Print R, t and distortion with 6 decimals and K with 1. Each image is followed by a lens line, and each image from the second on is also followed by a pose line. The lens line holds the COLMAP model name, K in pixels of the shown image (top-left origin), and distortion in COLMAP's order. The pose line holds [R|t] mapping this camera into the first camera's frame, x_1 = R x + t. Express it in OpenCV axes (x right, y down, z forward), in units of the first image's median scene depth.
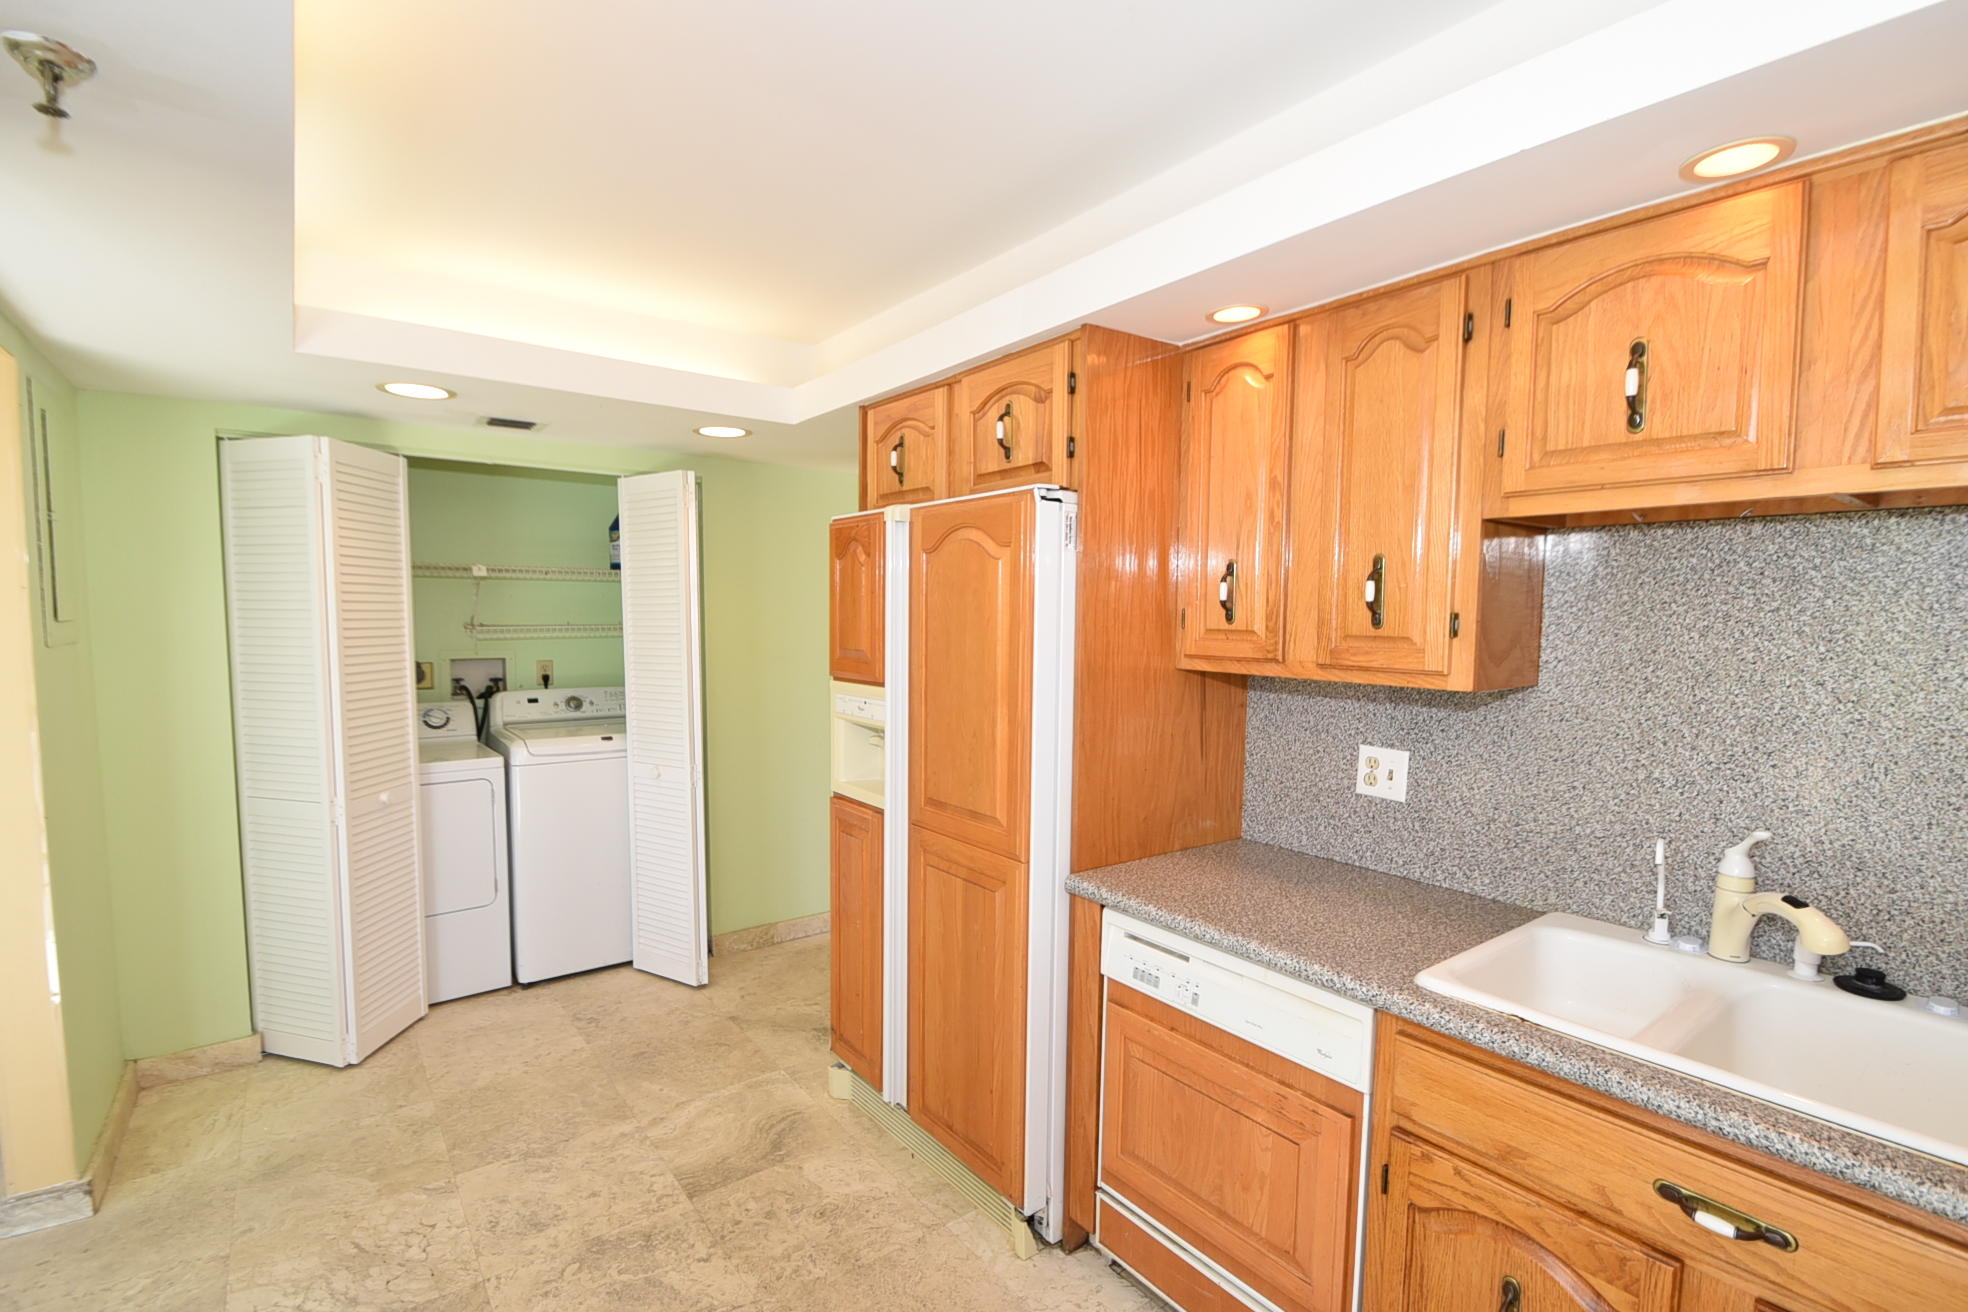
lens RADIAL K [[866.1, 0, 973.0], [0, 866.1, 683.2], [0, 0, 1]] dist [0.012988, -0.018208]
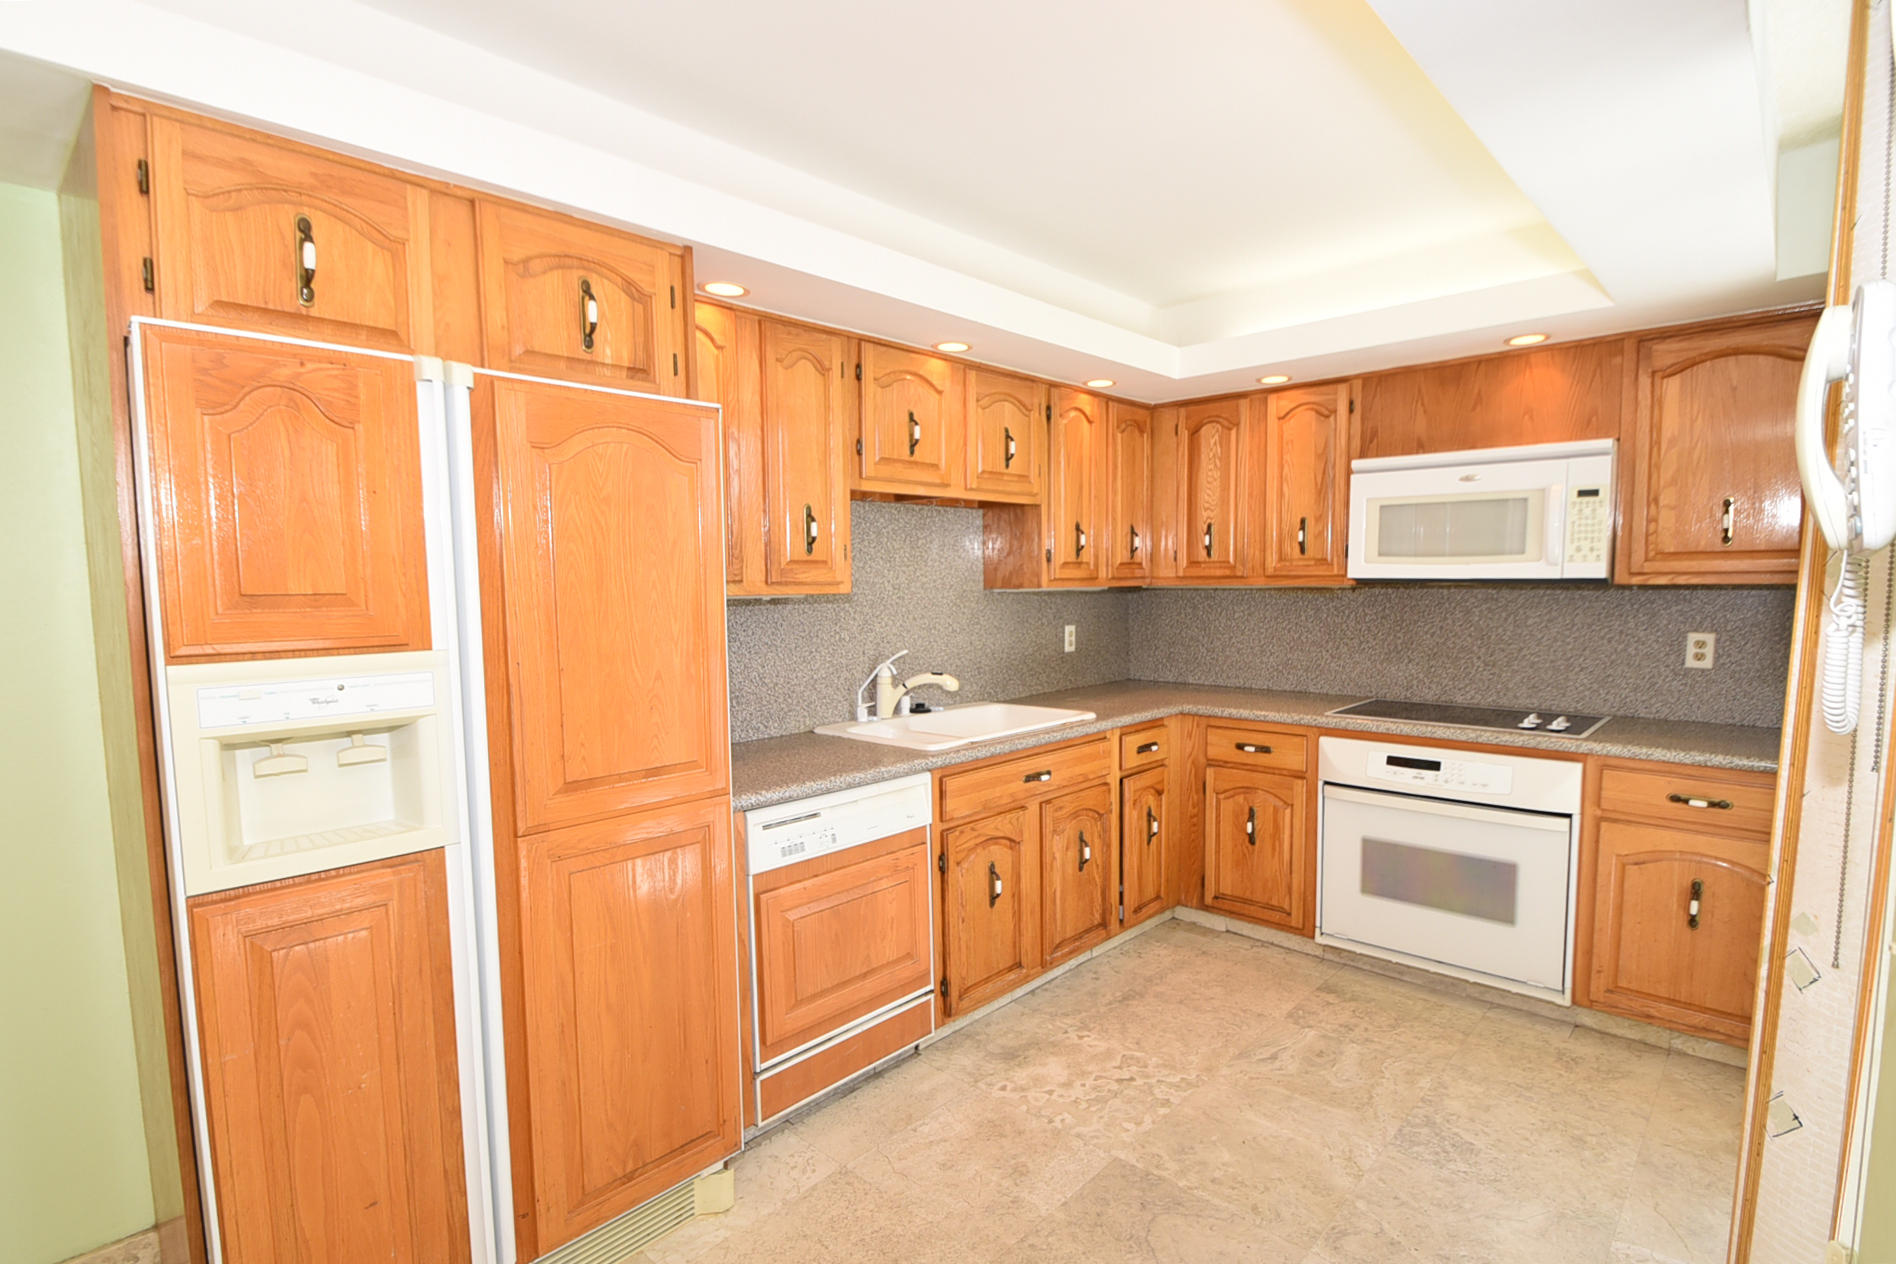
lens RADIAL K [[899.2, 0, 941.6], [0, 899.2, 658.3], [0, 0, 1]] dist [0.002029, -0.000475]
pose [[-0.139587, -0.096653, 0.985481, -1.023632], [0.089913, 0.989876, 0.109819, -0.035456], [-0.986119, 0.103937, -0.129484, 0.942175]]
